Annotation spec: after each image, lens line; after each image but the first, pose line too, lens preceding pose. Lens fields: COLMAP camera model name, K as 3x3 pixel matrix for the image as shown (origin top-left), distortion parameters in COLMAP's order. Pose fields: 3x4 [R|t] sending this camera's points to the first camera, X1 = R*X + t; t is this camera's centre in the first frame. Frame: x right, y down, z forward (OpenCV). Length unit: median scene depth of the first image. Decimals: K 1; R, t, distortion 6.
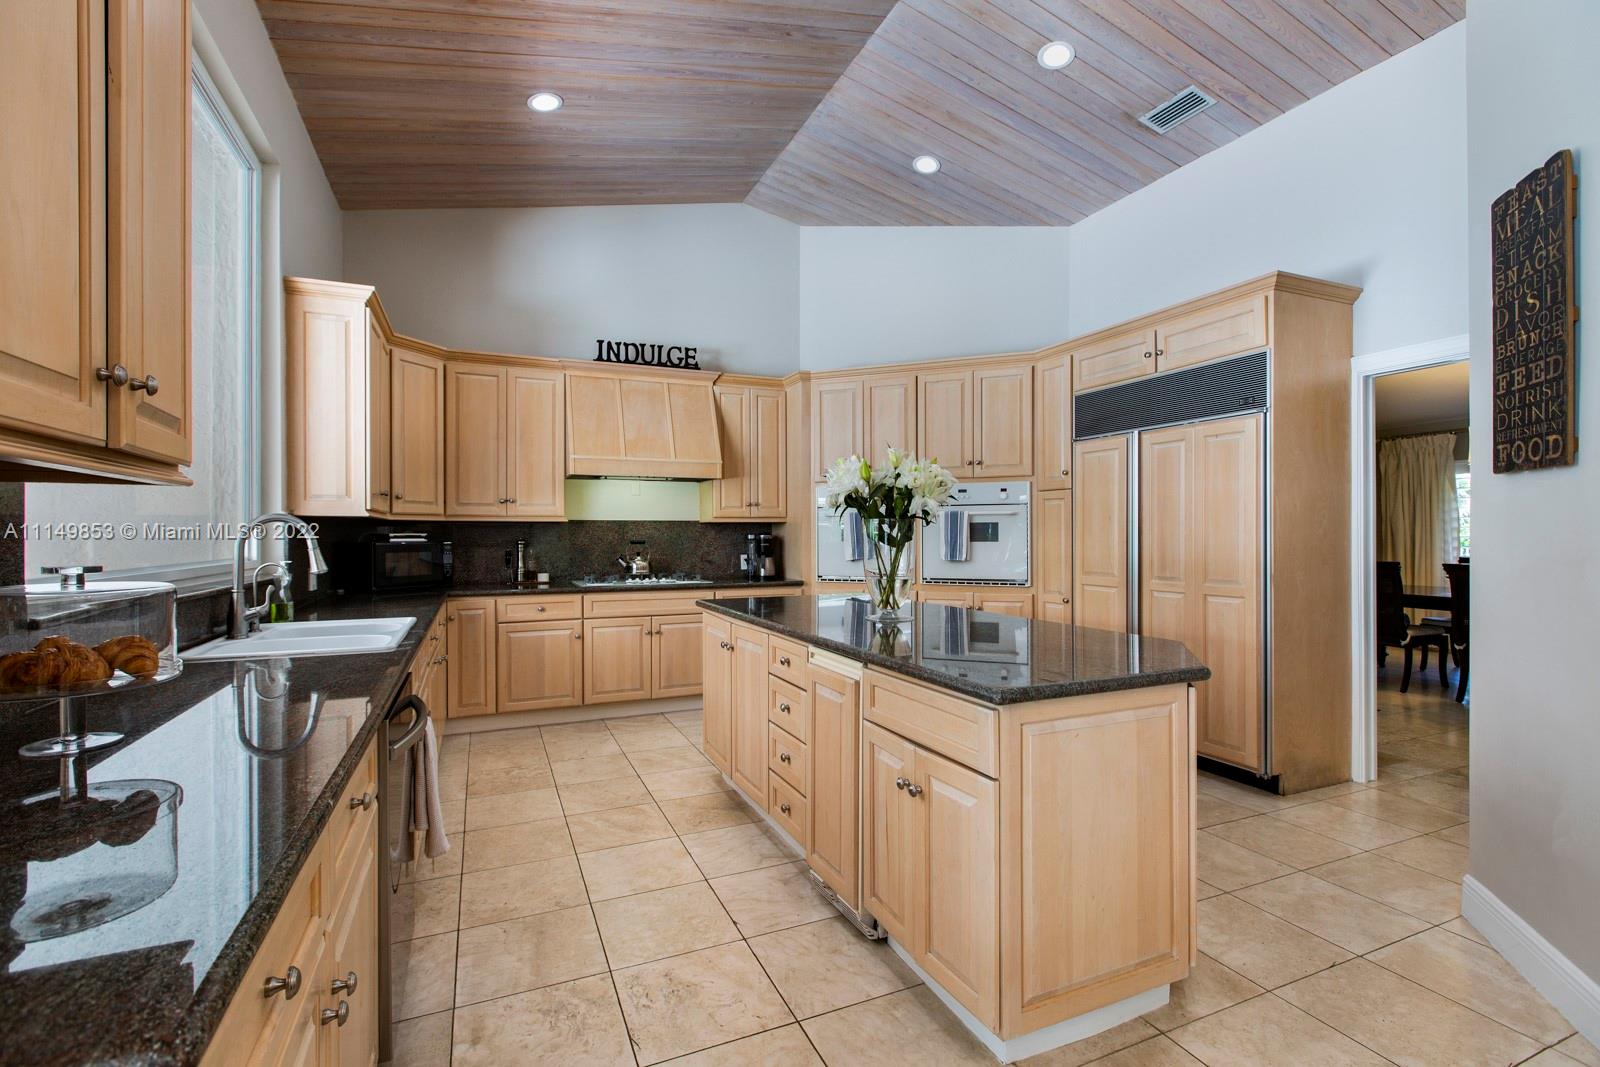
lens RADIAL K [[751.2, 0, 753.0], [0, 751.2, 532.9], [0, 0, 1]] dist [0.001111, 0.000991]
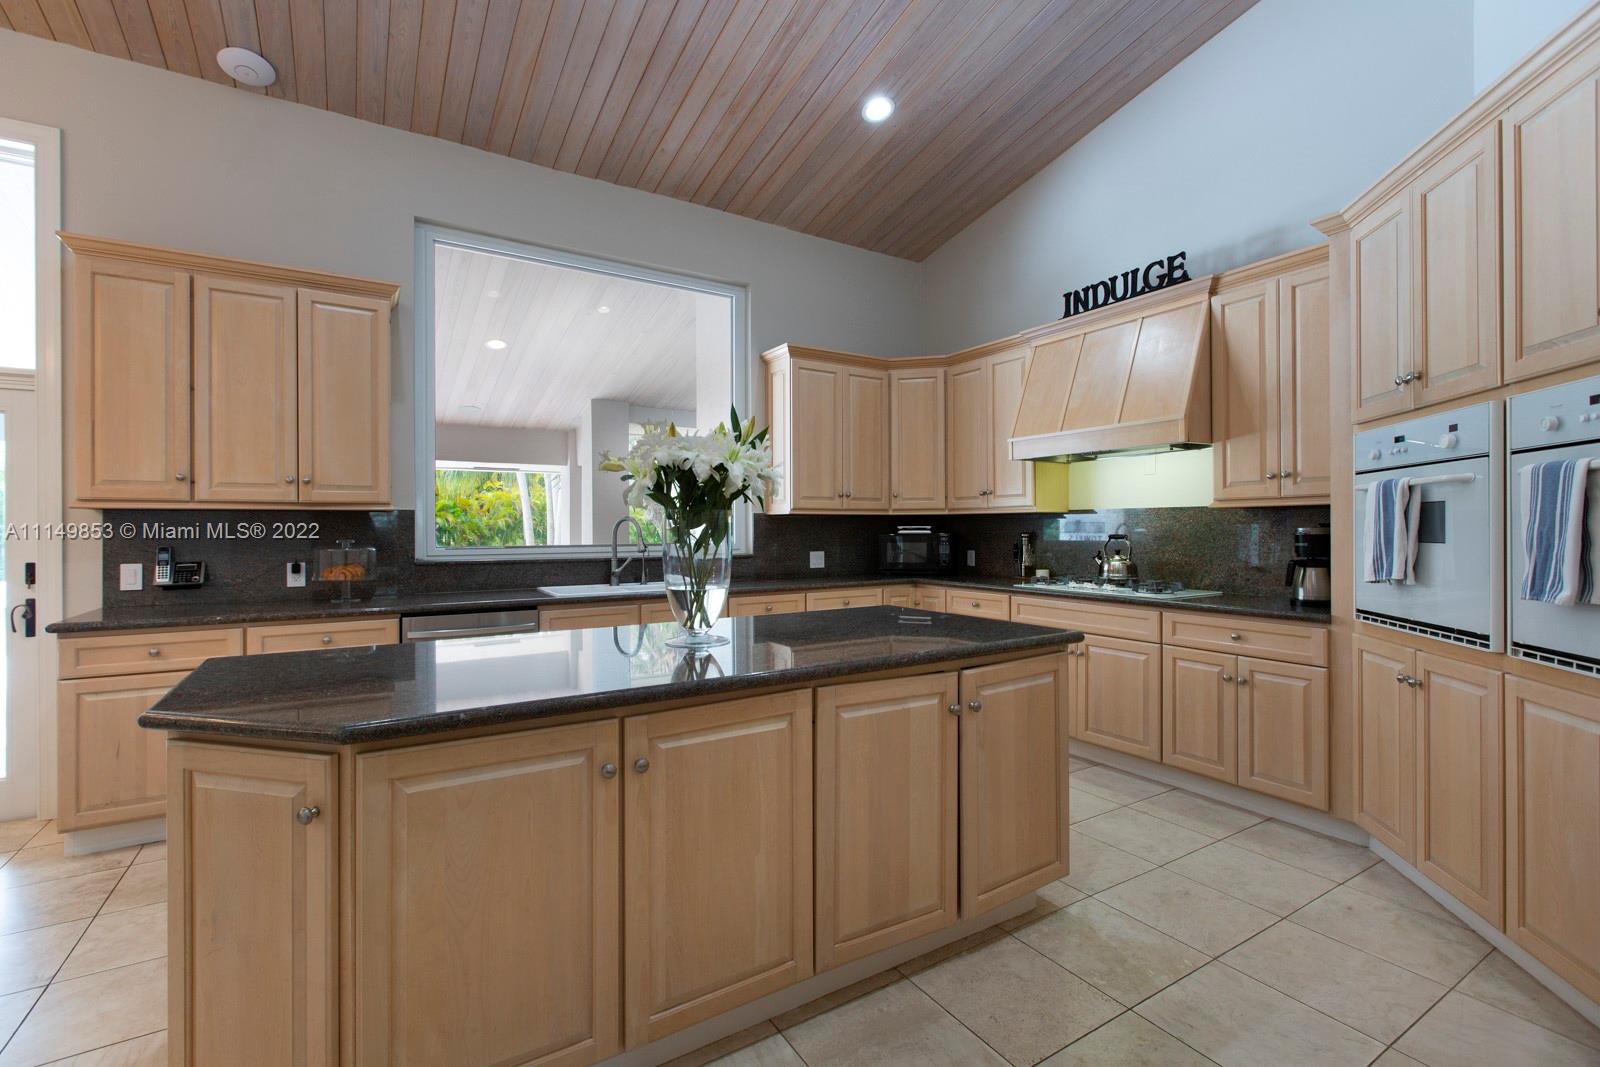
lens RADIAL K [[744.2, 0, 847.2], [0, 744.2, 524.5], [0, 0, 1]] dist [0.000000, 0.000125]
pose [[0.142426, -0.001347, -0.989805, 0.568063], [0.004674, 0.999989, -0.000688, -0.000983], [0.989794, -0.004528, 0.142431, 0.629623]]
